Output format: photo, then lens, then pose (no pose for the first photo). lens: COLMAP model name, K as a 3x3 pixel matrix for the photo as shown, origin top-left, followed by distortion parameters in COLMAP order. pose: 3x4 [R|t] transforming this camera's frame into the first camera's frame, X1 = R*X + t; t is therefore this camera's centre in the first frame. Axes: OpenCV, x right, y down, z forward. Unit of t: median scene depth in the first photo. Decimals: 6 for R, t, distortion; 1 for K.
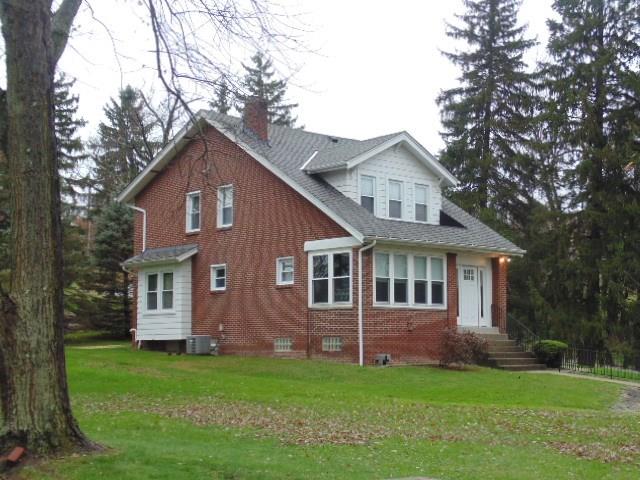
lens RADIAL K [[992.2, 0, 320.0], [0, 992.2, 240.0], [0, 0, 1]] dist [-0.002347, -0.038628]
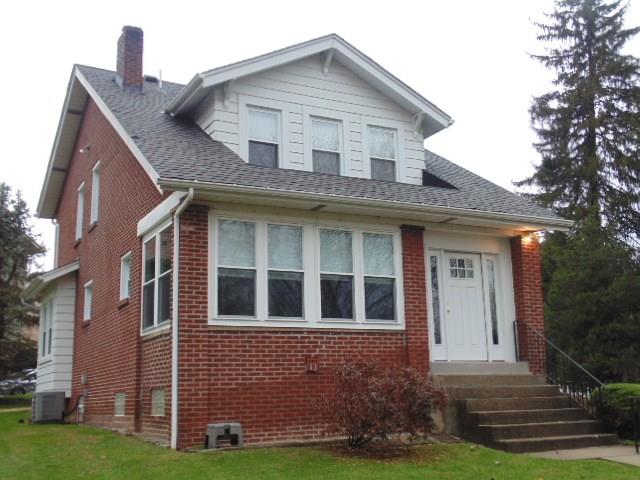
lens RADIAL K [[755.9, 0, 320.0], [0, 755.9, 240.0], [0, 0, 1]] dist [-0.017914, 0.001961]
pose [[0.962124, -0.078507, -0.261062, 0.183126], [0.052275, 0.992995, -0.105960, 0.059248], [0.267552, 0.088300, 0.959489, 0.566940]]
